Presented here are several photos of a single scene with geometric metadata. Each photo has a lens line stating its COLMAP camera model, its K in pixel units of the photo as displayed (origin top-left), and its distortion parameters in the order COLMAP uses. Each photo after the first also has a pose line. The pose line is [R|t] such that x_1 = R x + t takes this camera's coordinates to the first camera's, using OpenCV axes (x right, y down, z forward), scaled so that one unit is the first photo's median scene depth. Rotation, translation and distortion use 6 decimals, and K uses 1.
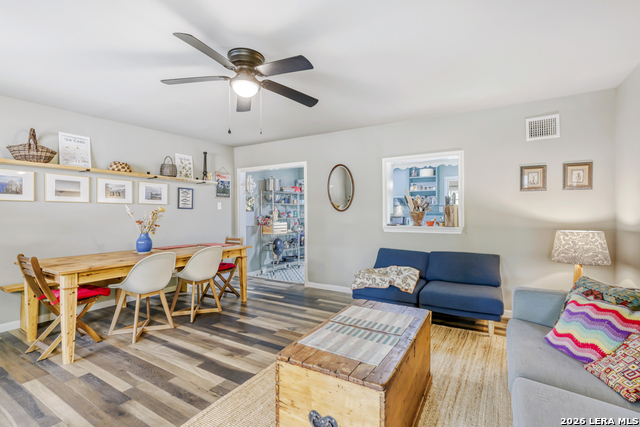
lens RADIAL K [[295.5, 0, 321.7], [0, 295.5, 212.5], [0, 0, 1]] dist [-0.005033, -0.000803]
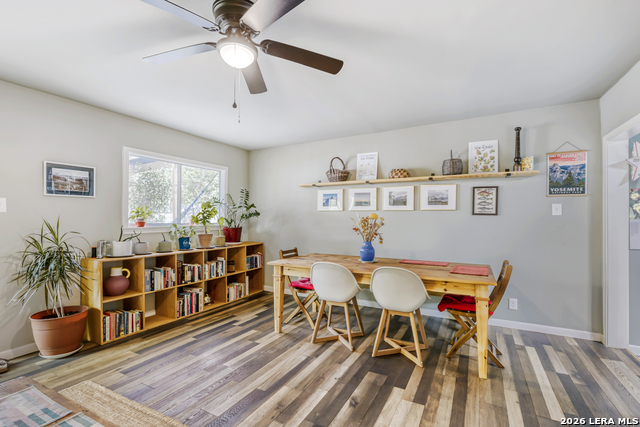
lens RADIAL K [[295.5, 0, 319.7], [0, 295.5, 218.7], [0, 0, 1]] dist [-0.005033, -0.000803]
pose [[0.054429, -0.000776, -0.998517, 0.256138], [-0.005815, 0.999982, -0.001094, -0.000508], [0.998501, 0.005866, 0.054424, 0.591761]]
